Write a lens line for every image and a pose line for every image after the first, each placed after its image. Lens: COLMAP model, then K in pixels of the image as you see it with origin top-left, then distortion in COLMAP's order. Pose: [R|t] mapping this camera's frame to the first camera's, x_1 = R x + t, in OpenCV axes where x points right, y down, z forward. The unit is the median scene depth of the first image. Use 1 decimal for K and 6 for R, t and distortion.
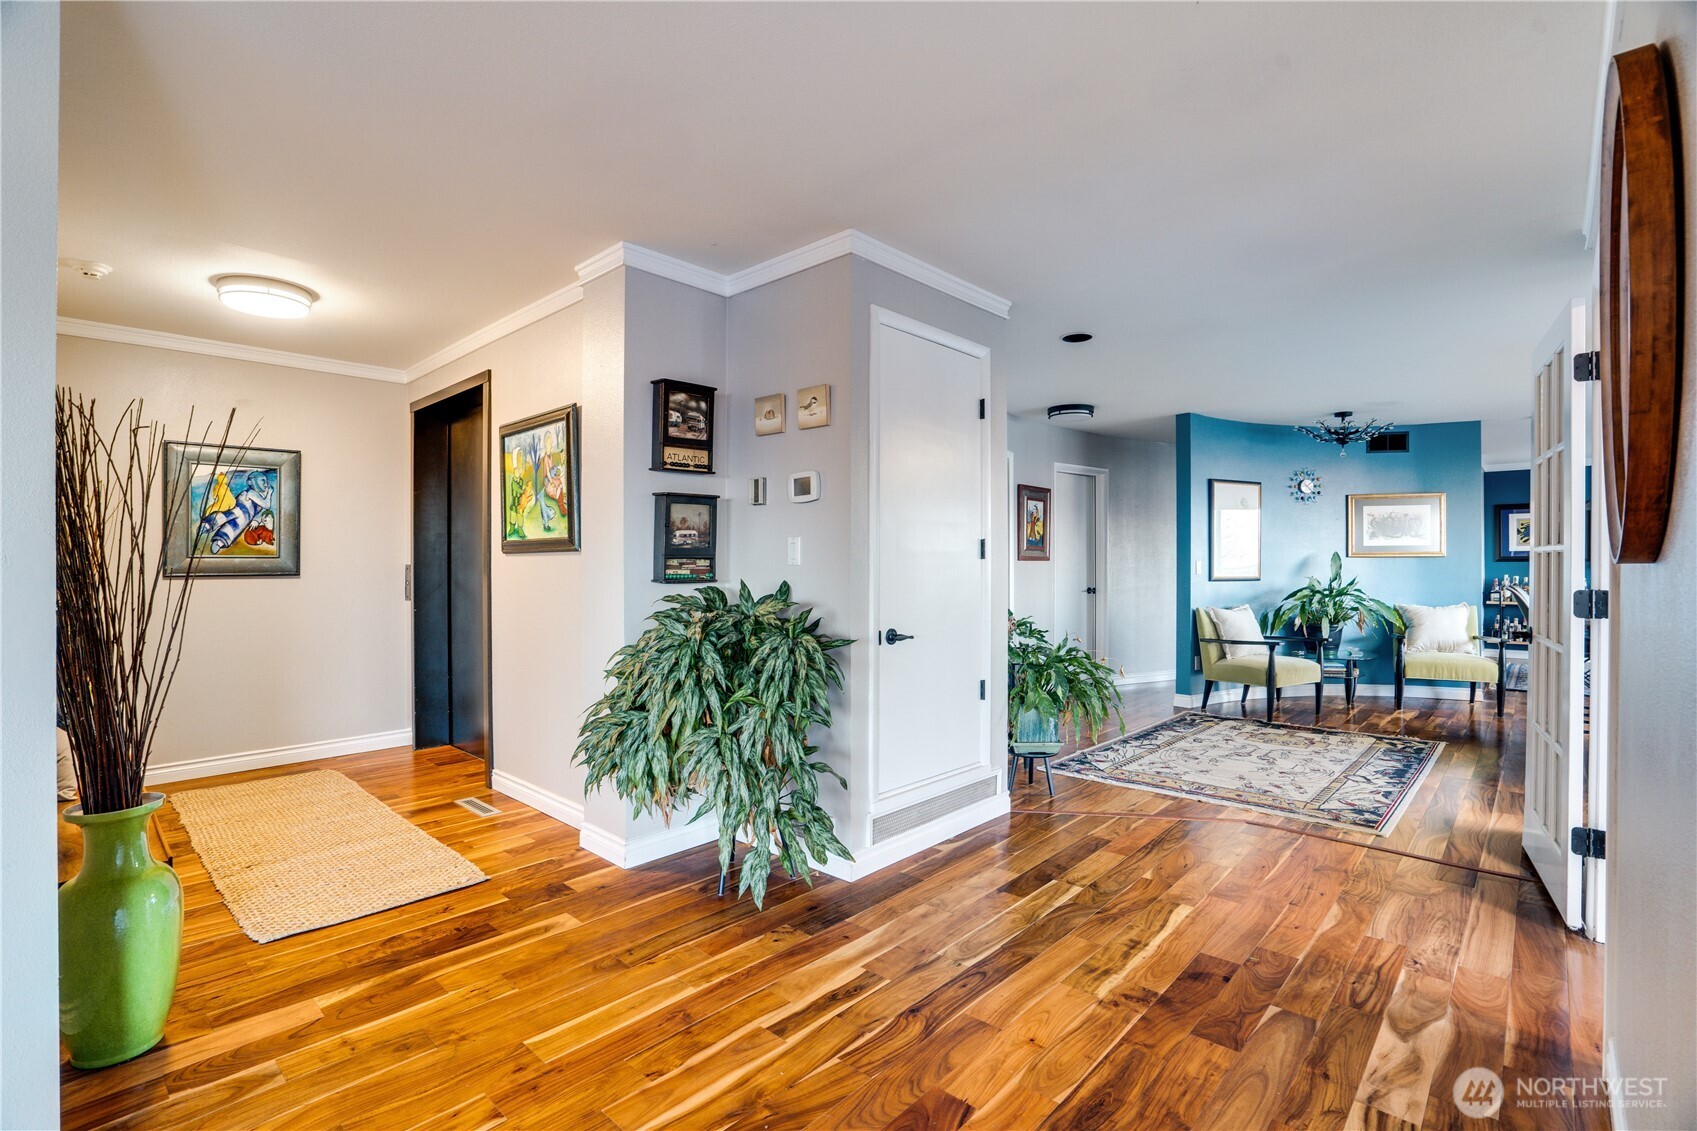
lens RADIAL K [[786.6, 0, 837.0], [0, 786.6, 561.8], [0, 0, 1]] dist [-0.047486, 0.015778]
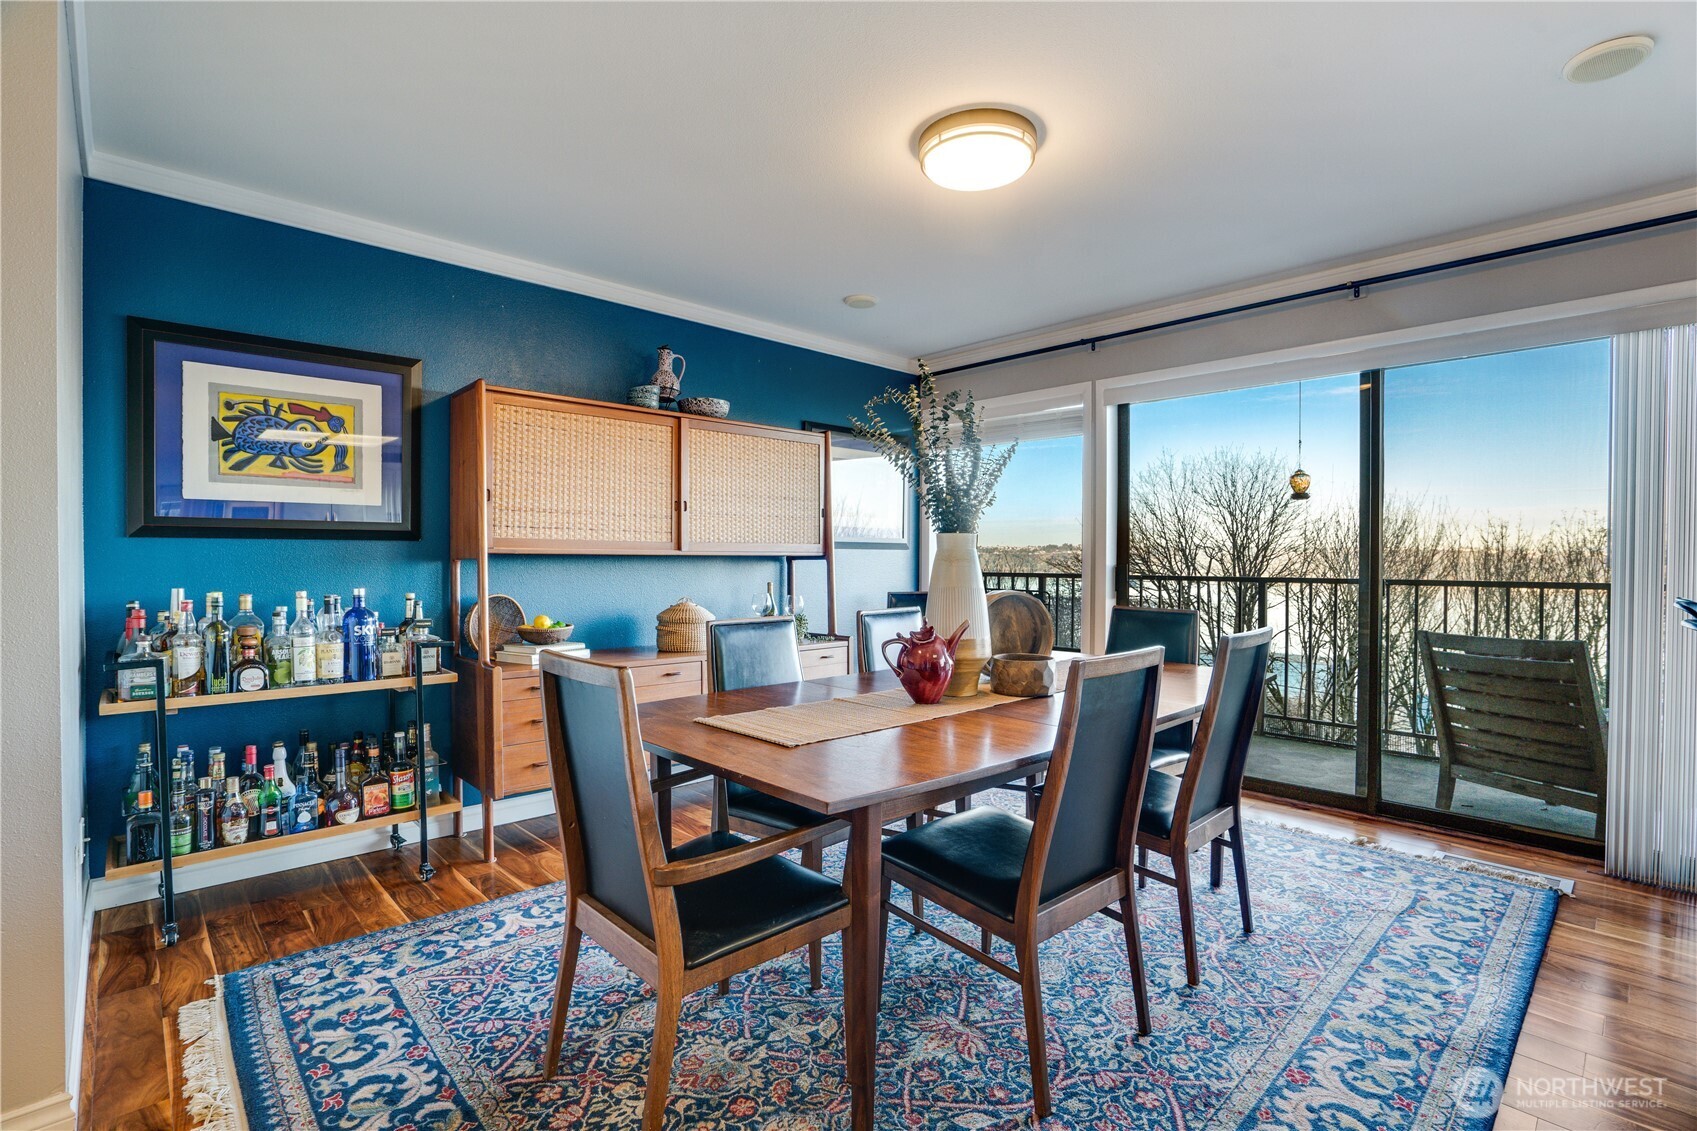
lens RADIAL K [[786.6, 0, 837.0], [0, 786.6, 561.8], [0, 0, 1]] dist [-0.047486, 0.015778]
pose [[0.063414, -0.004155, 0.997979, 0.637356], [-0.005822, 0.999973, 0.004534, 0.005925], [-0.997970, -0.006098, 0.063388, 0.769282]]
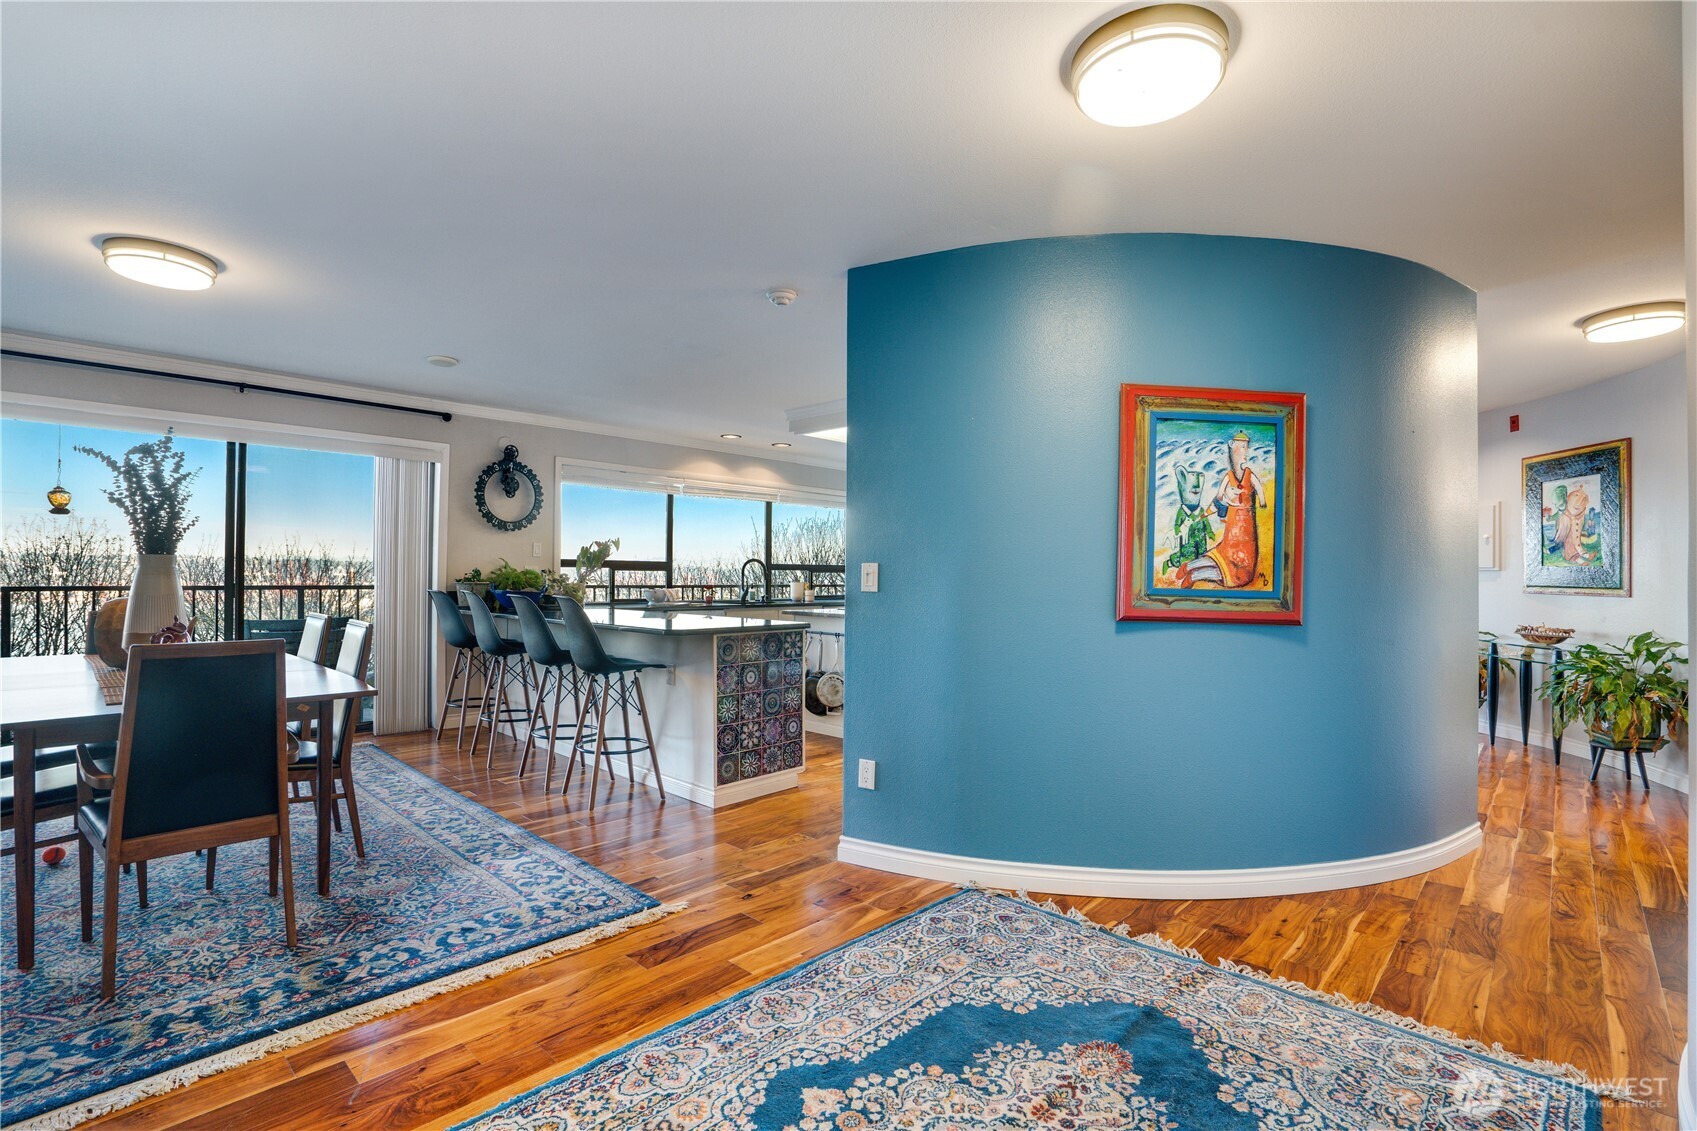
lens RADIAL K [[786.6, 0, 837.0], [0, 786.6, 561.8], [0, 0, 1]] dist [-0.047486, 0.015778]
pose [[-0.999926, -0.006467, 0.010330, 0.600250], [-0.006637, 0.999842, -0.016513, 0.004079], [-0.010222, -0.016580, -0.999810, 1.063982]]
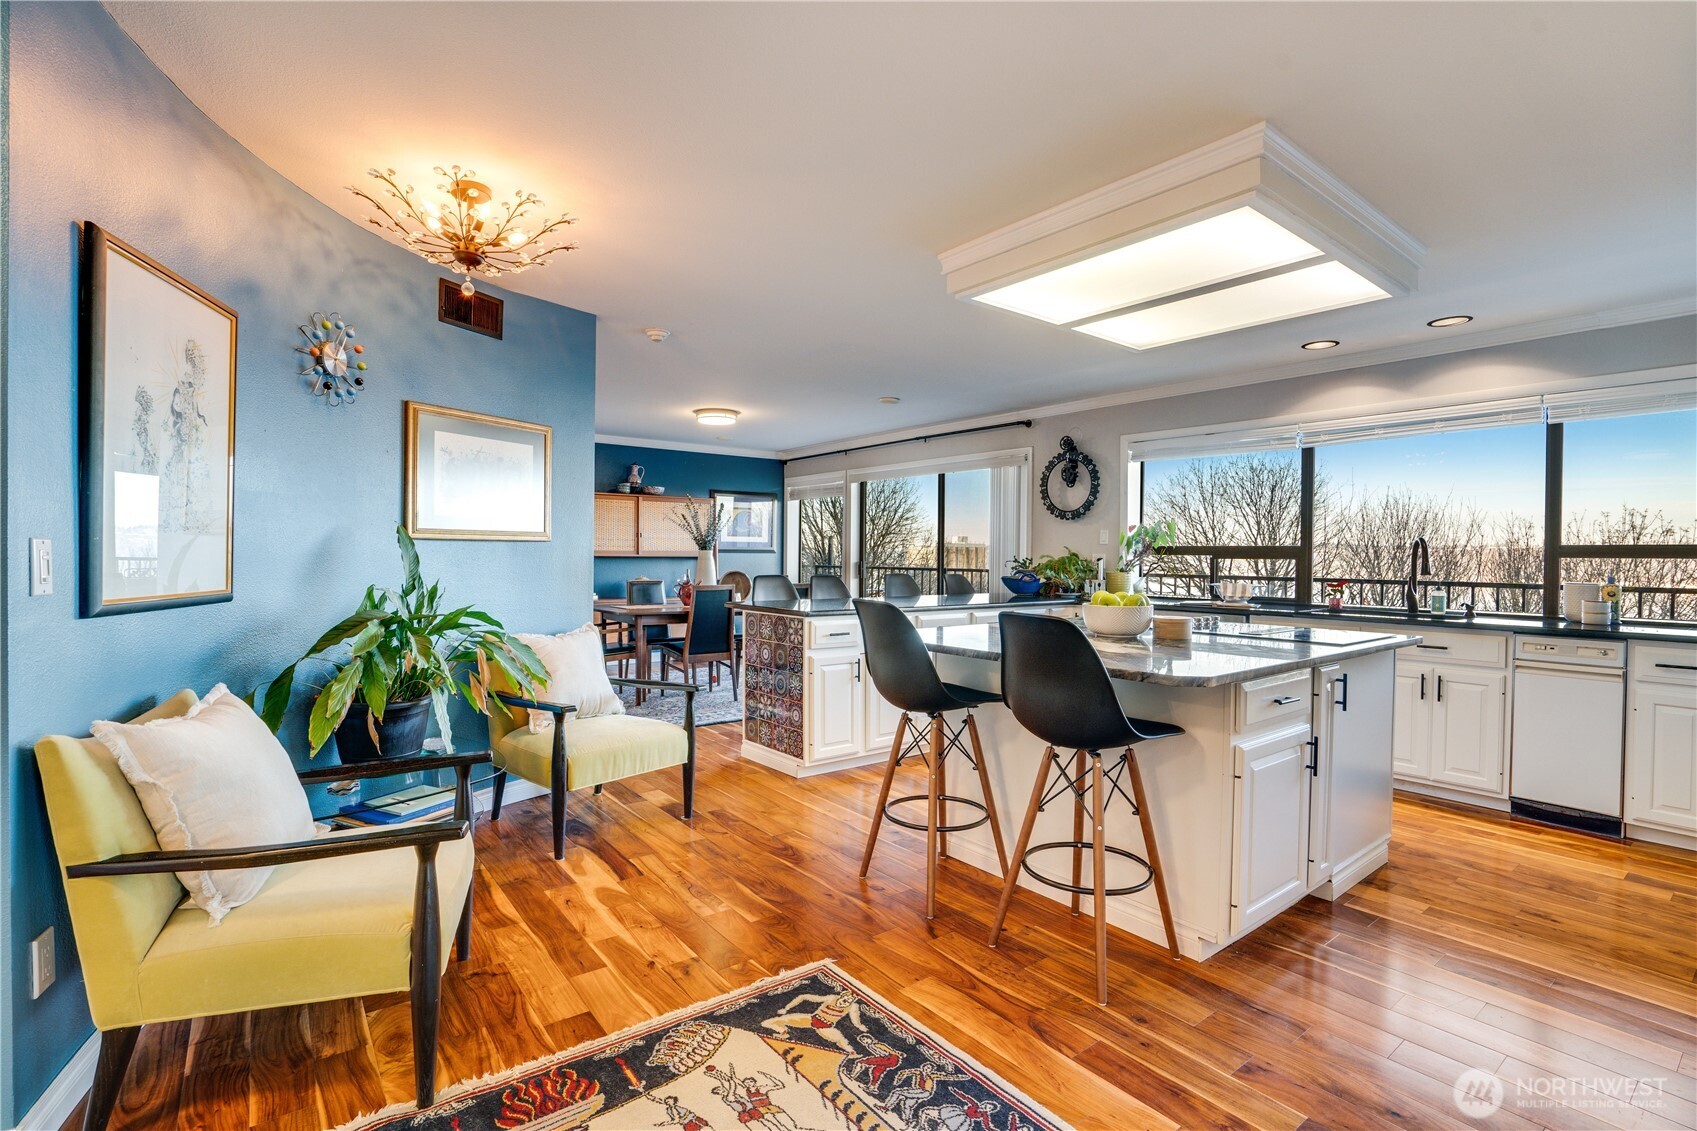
lens RADIAL K [[786.6, 0, 837.0], [0, 786.6, 561.8], [0, 0, 1]] dist [-0.047486, 0.015778]
pose [[0.170057, -0.007809, 0.985403, 0.193971], [-0.008675, 0.999918, 0.009421, 0.000878], [-0.985396, -0.010151, 0.169975, 0.506571]]
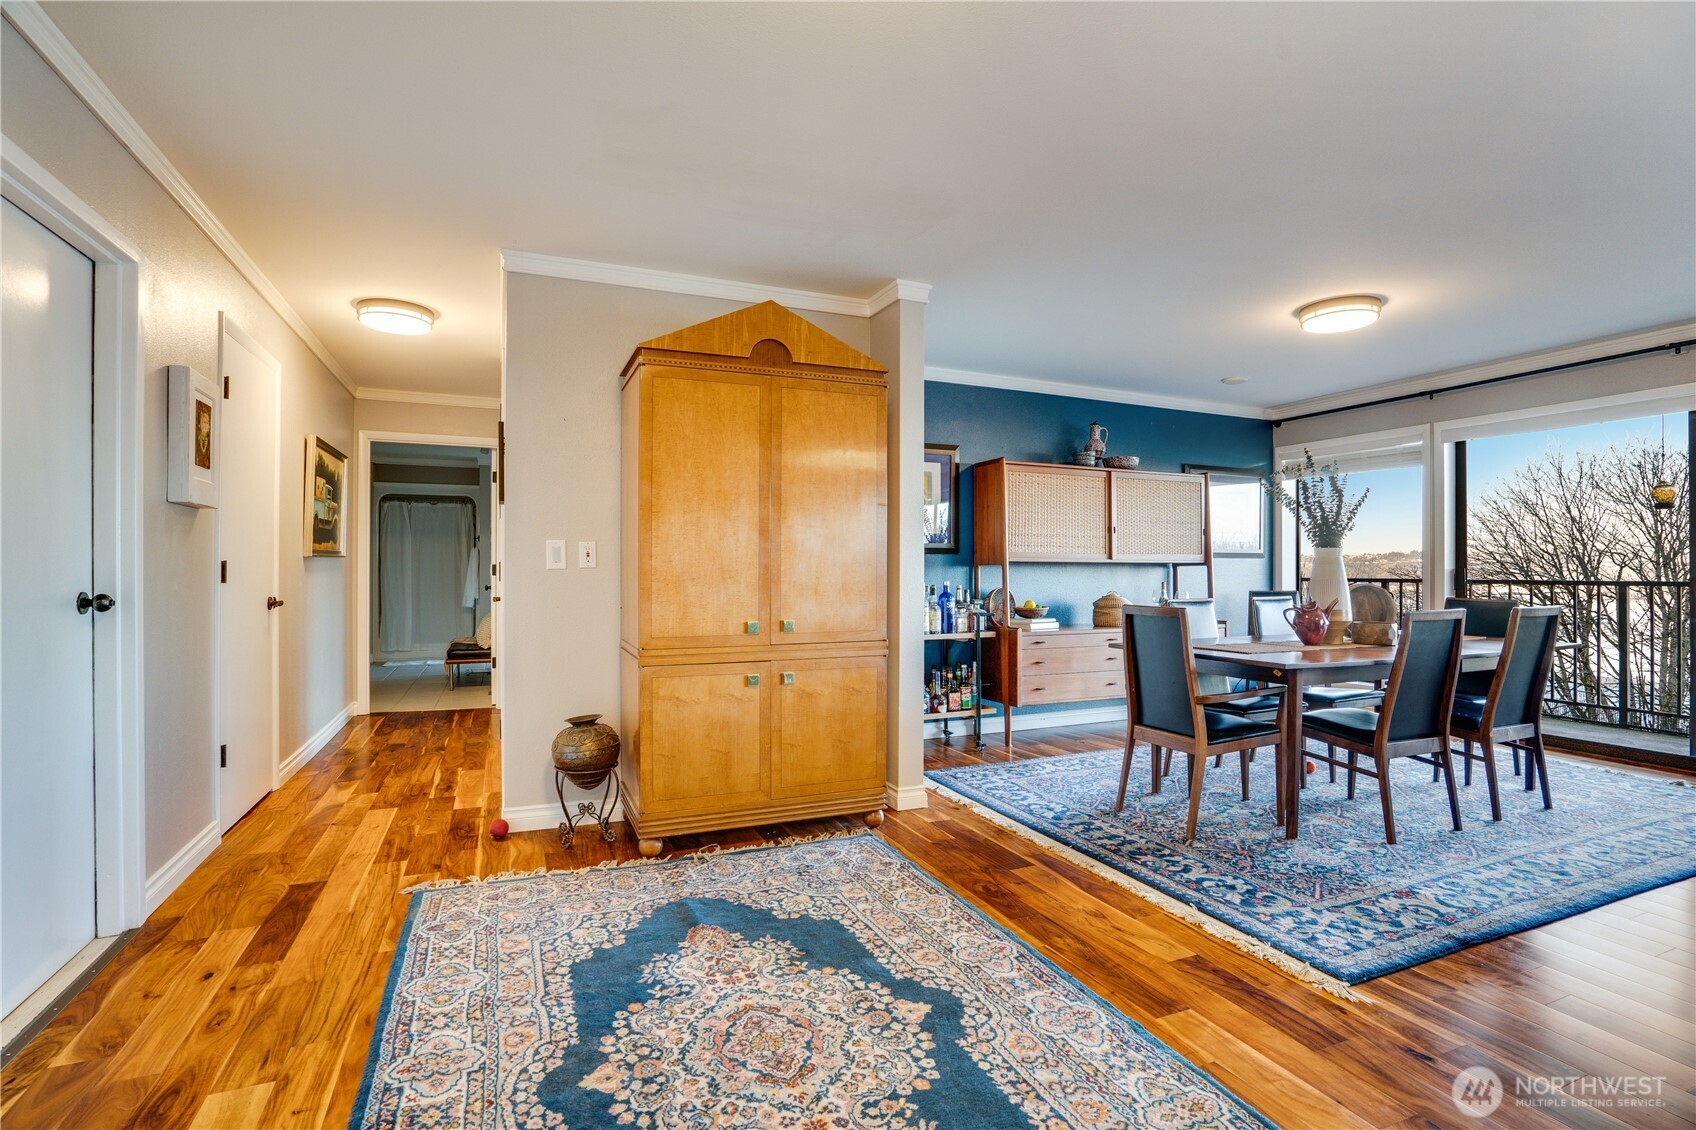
lens RADIAL K [[799.7, 0, 840.5], [0, 799.7, 561.7], [0, 0, 1]] dist [-0.053181, 0.024312]
pose [[0.402016, 0.008135, 0.915596, 0.405636], [-0.003555, 0.999967, -0.007324, 0.009224], [-0.915626, -0.000310, 0.402032, 0.815873]]
